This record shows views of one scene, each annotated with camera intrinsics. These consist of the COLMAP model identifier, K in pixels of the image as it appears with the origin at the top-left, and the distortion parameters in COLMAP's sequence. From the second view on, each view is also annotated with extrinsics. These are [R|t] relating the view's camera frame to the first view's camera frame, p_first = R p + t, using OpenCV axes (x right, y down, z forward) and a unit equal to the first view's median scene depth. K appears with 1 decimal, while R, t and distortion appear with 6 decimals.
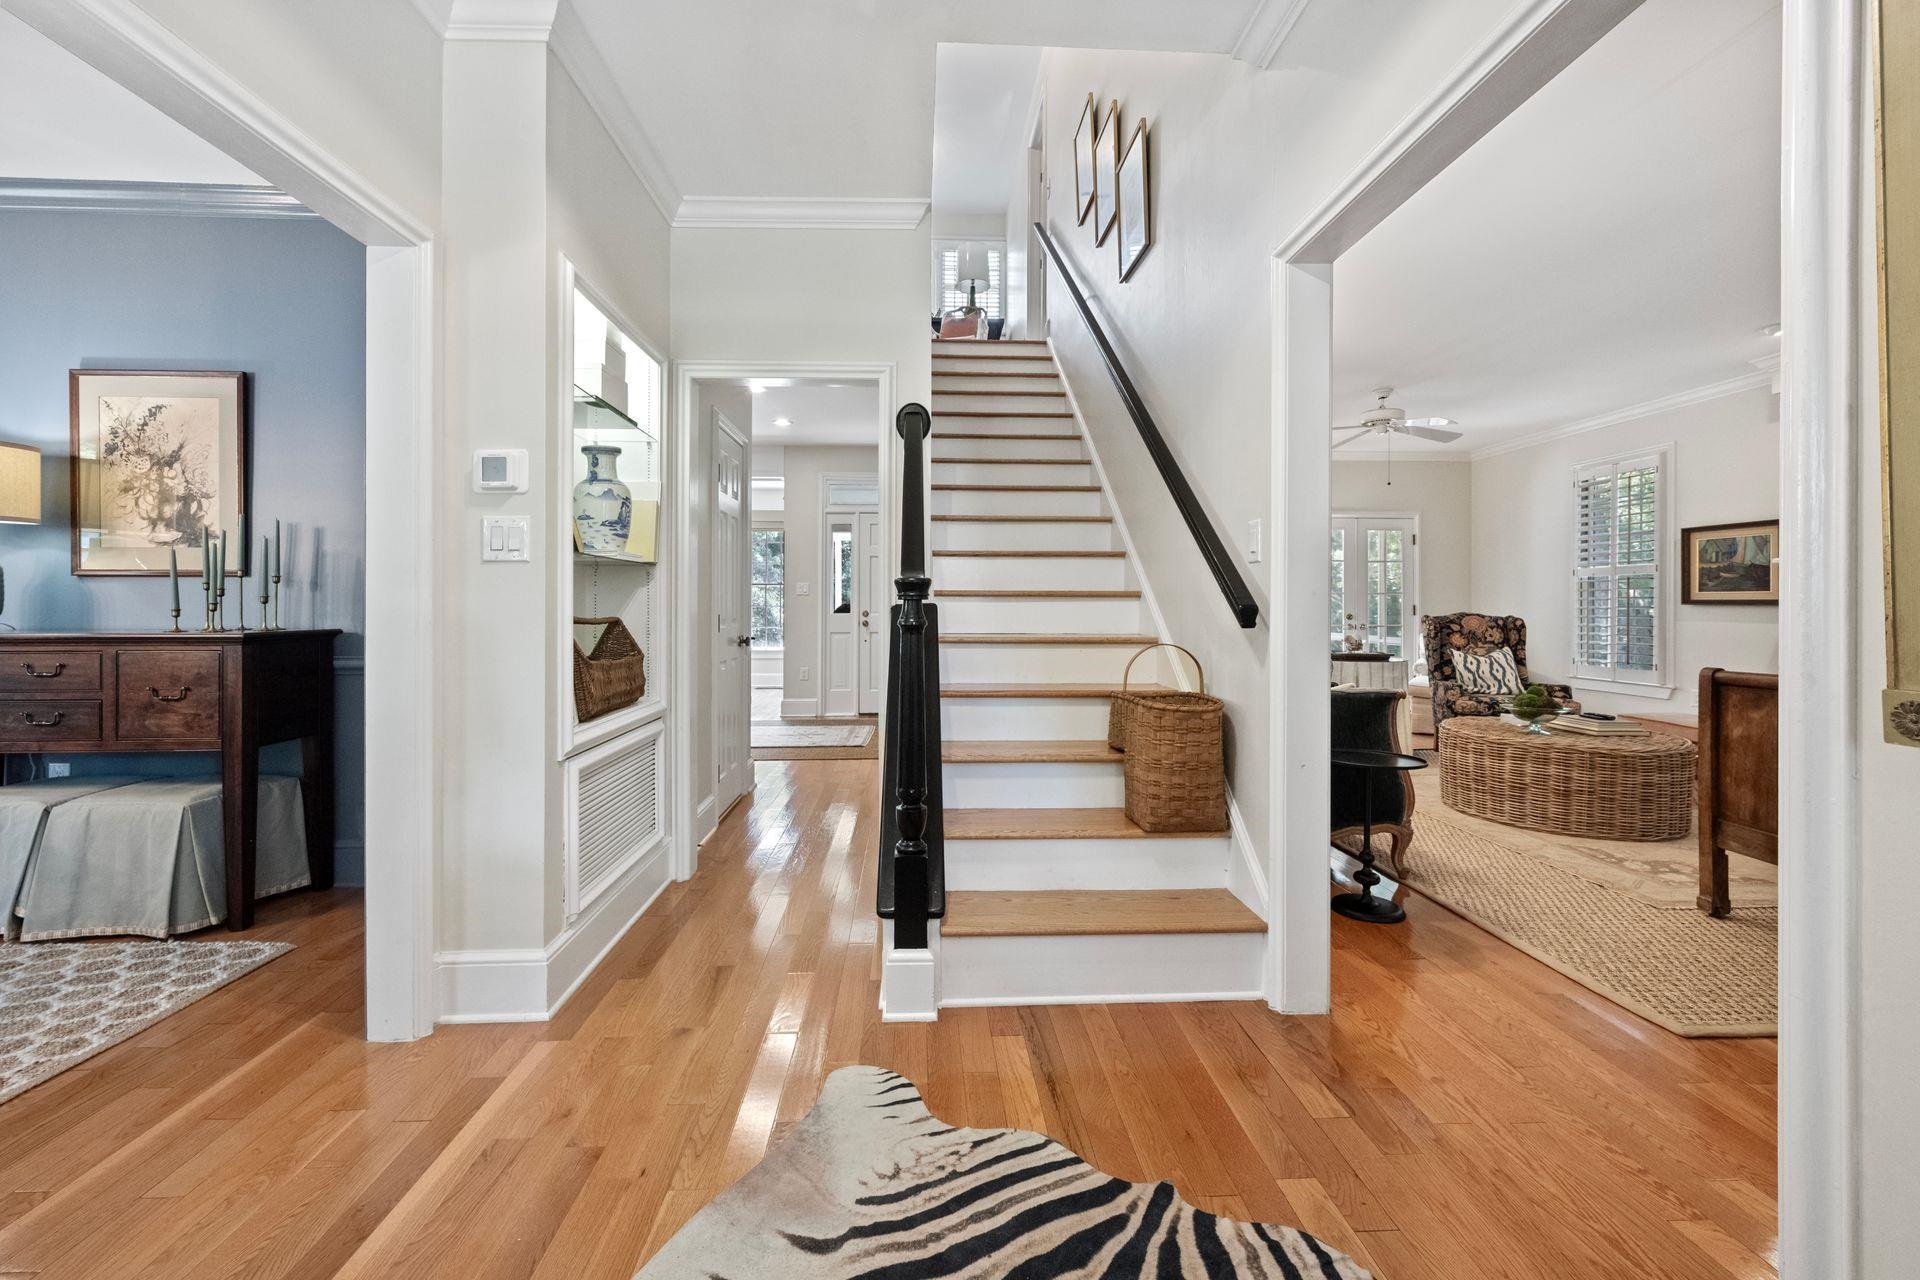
lens RADIAL K [[772.5, 0, 953.9], [0, 772.5, 603.7], [0, 0, 1]] dist [-0.005085, 0.000576]
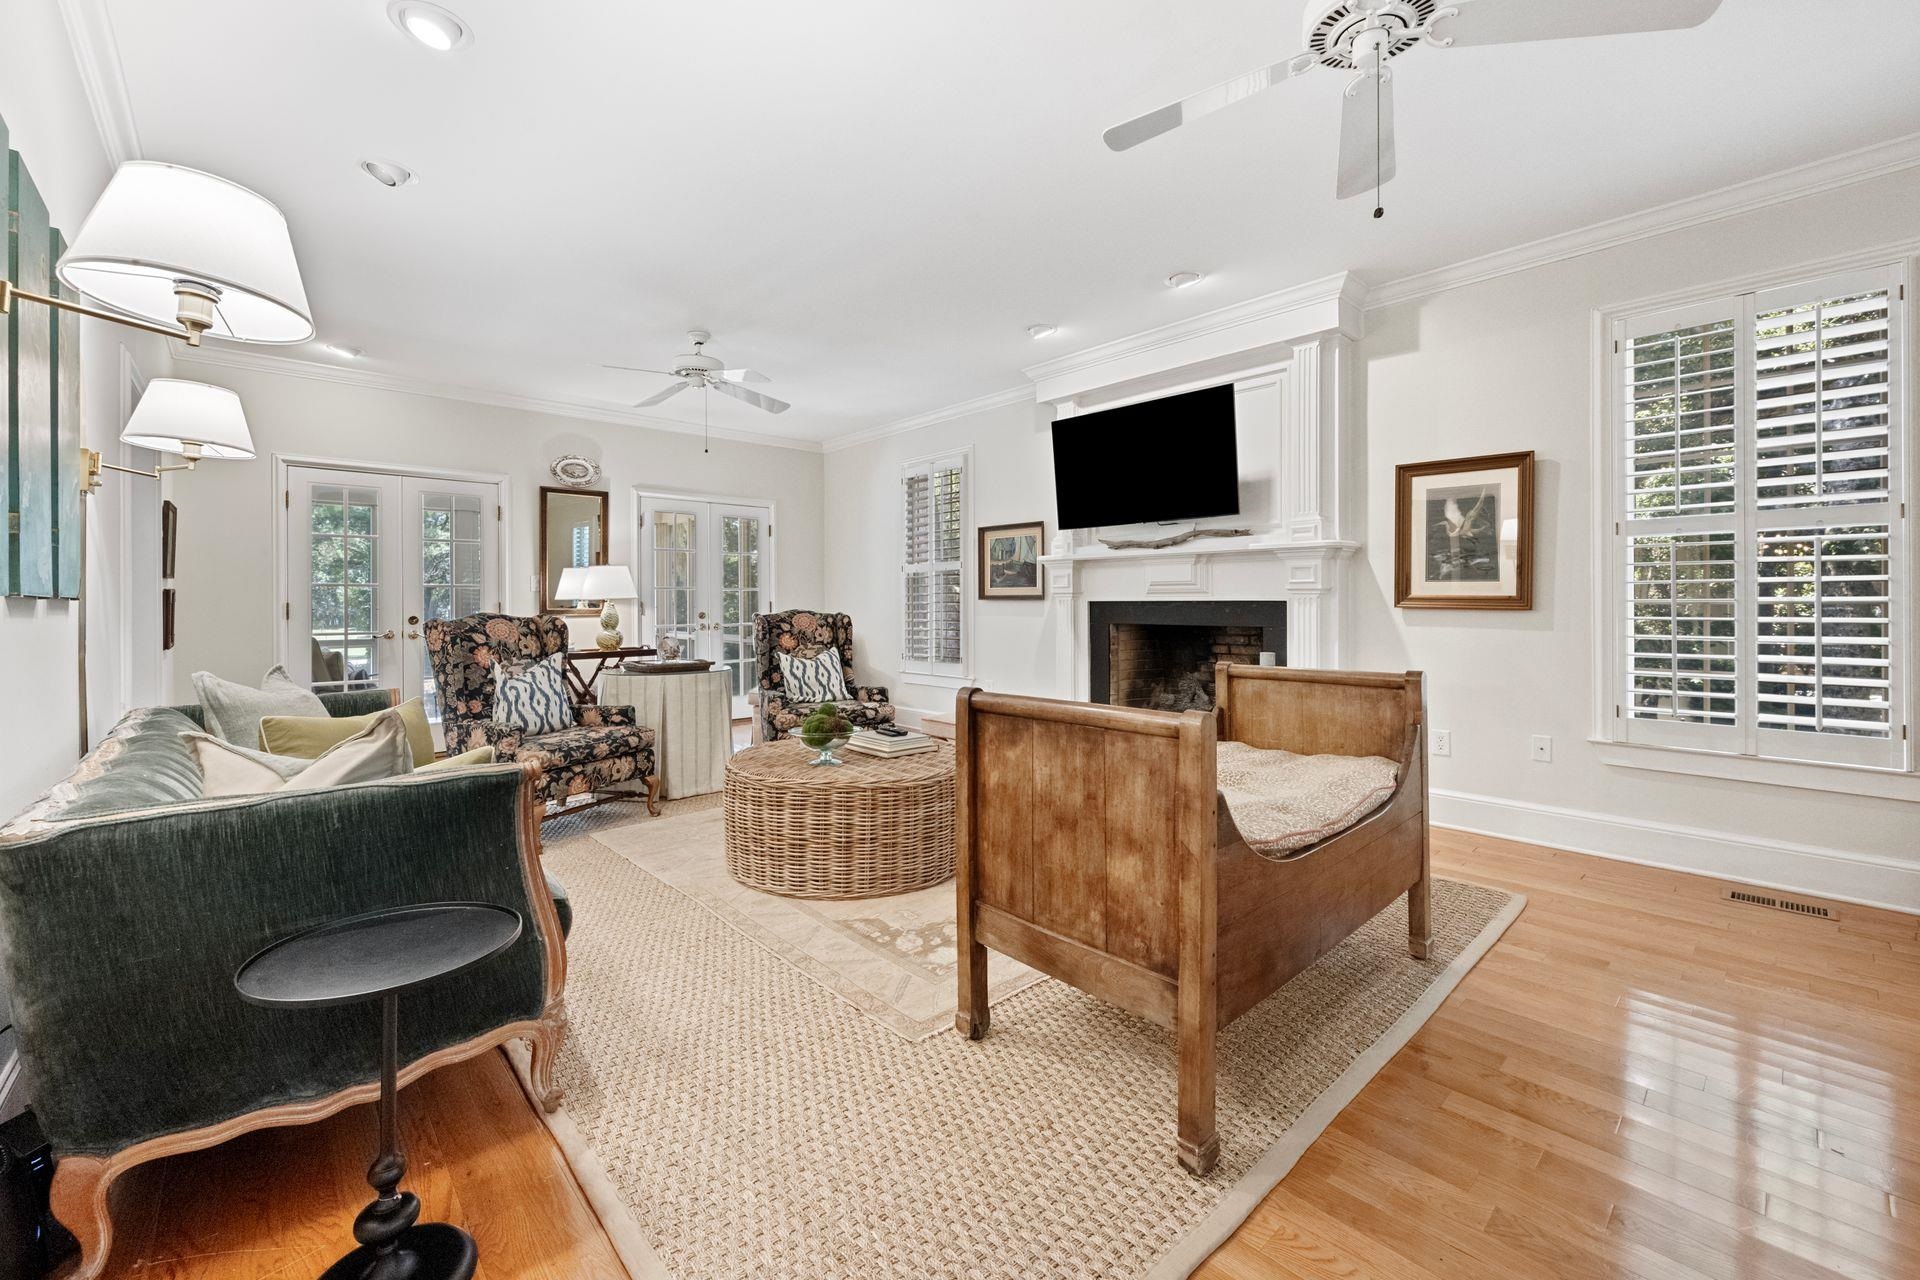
lens RADIAL K [[772.5, 0, 957.3], [0, 772.5, 603.6], [0, 0, 1]] dist [-0.005085, 0.000576]
pose [[0.761150, -0.006319, 0.648545, 0.248872], [0.004420, 0.999980, 0.004556, 0.001242], [-0.648560, -0.000602, 0.761163, 0.224485]]
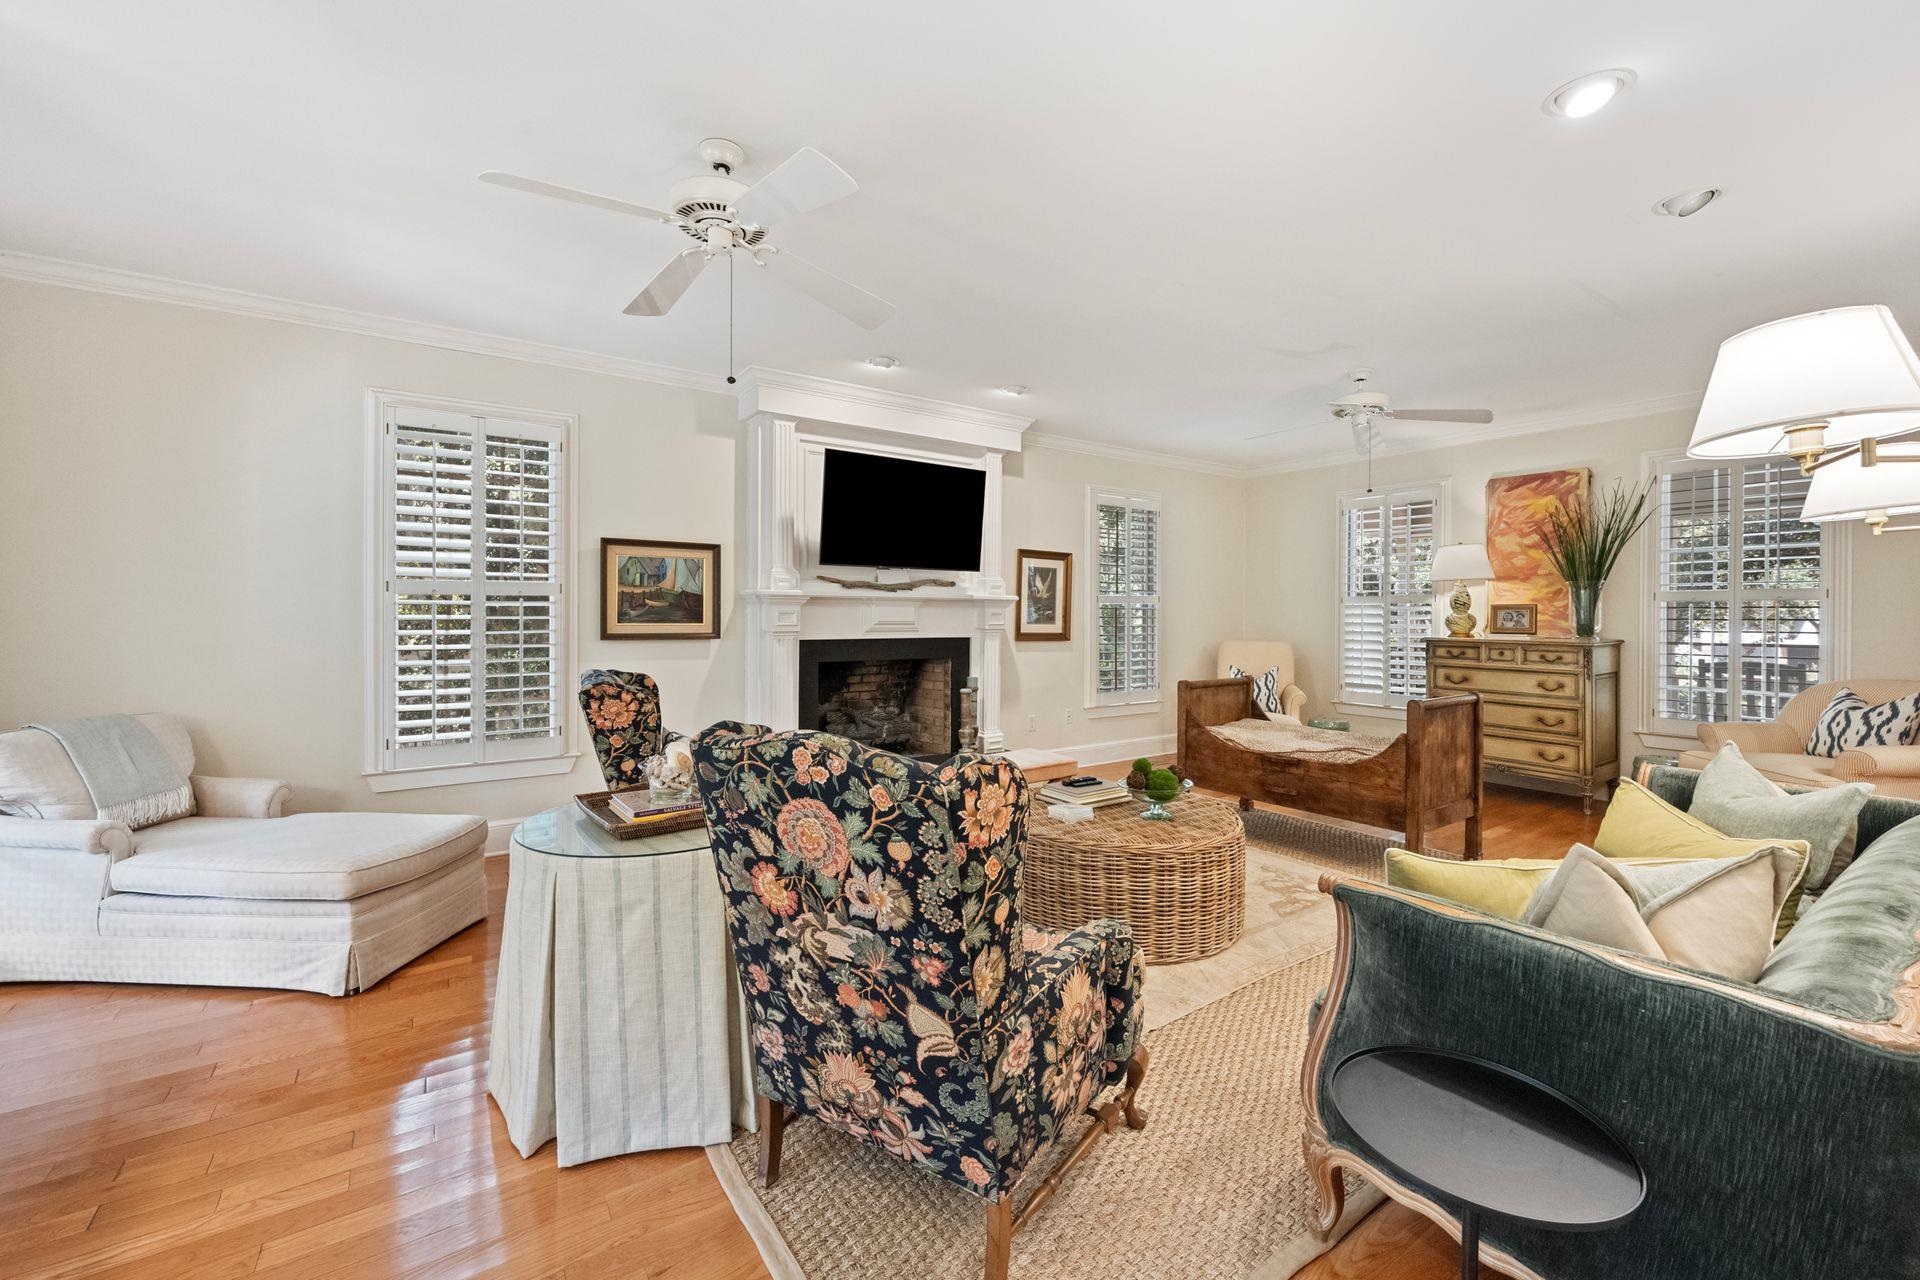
lens RADIAL K [[772.5, 0, 961.8], [0, 772.5, 626.0], [0, 0, 1]] dist [-0.005085, 0.000576]
pose [[-0.536725, -0.016741, 0.843591, 0.136007], [-0.005367, 0.999851, 0.016428, -0.027467], [-0.843740, 0.004290, -0.536735, 1.139569]]
